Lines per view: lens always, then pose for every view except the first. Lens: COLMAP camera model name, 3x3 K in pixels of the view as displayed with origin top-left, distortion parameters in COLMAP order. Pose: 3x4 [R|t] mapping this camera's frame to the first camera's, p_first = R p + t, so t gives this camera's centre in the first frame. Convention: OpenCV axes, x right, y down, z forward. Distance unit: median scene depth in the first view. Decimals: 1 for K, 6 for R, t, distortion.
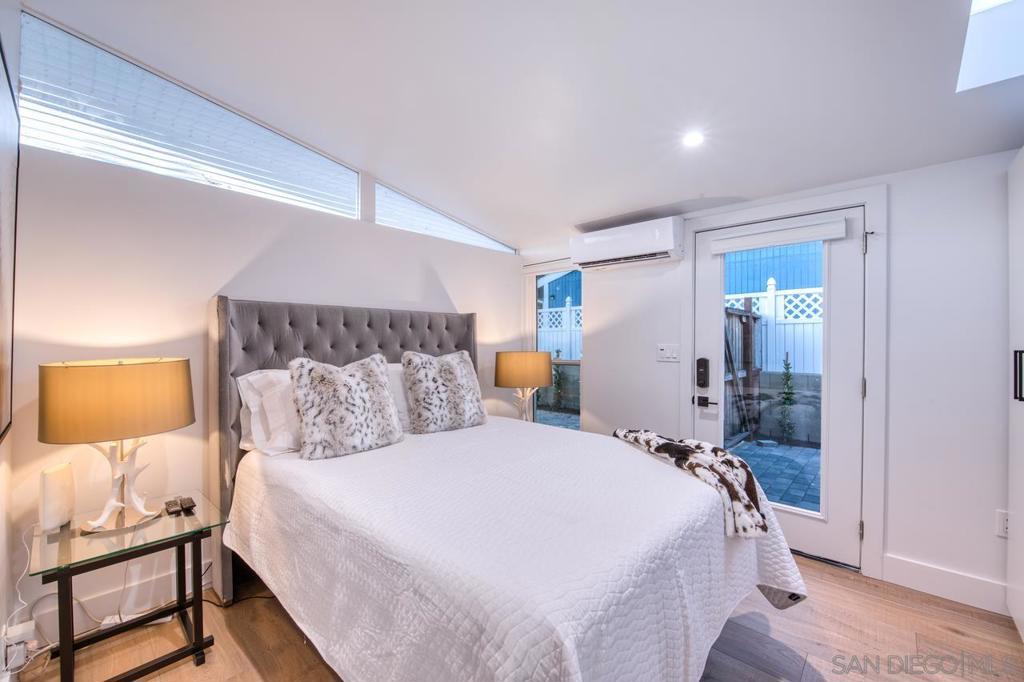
lens RADIAL K [[409.3, 0, 509.9], [0, 409.3, 345.5], [0, 0, 1]] dist [0.000849, -0.001455]
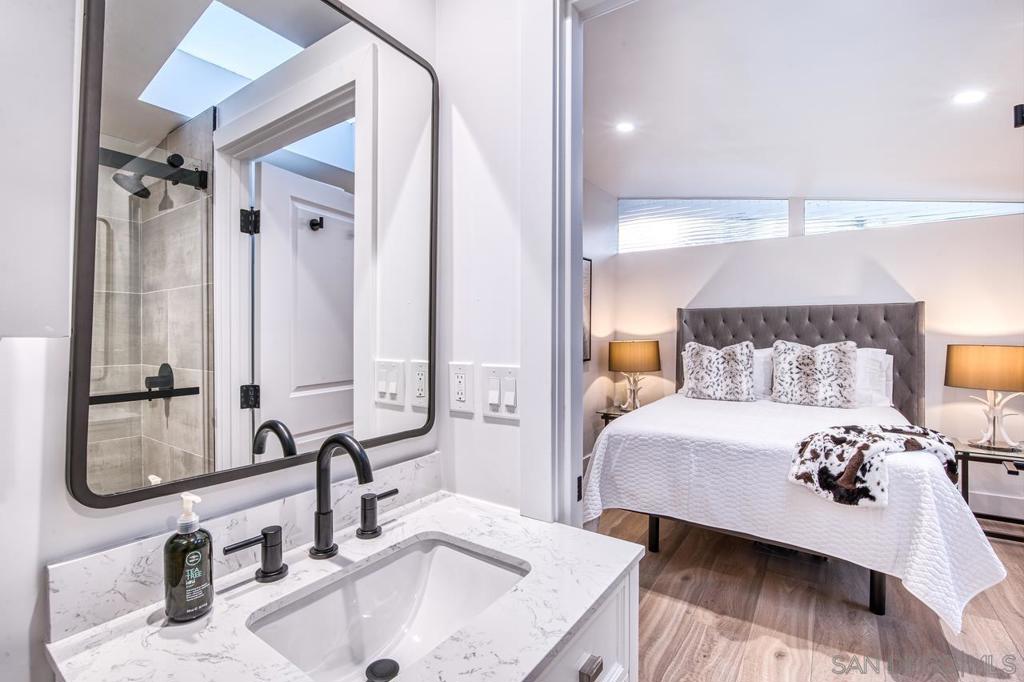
lens RADIAL K [[466.3, 0, 514.3], [0, 466.3, 335.0], [0, 0, 1]] dist [-0.013279, -0.000634]
pose [[0.192794, 0.007259, -0.981212, 1.072600], [-0.009243, 0.999942, 0.005581, -0.003193], [0.981196, 0.007993, 0.192850, -0.125716]]
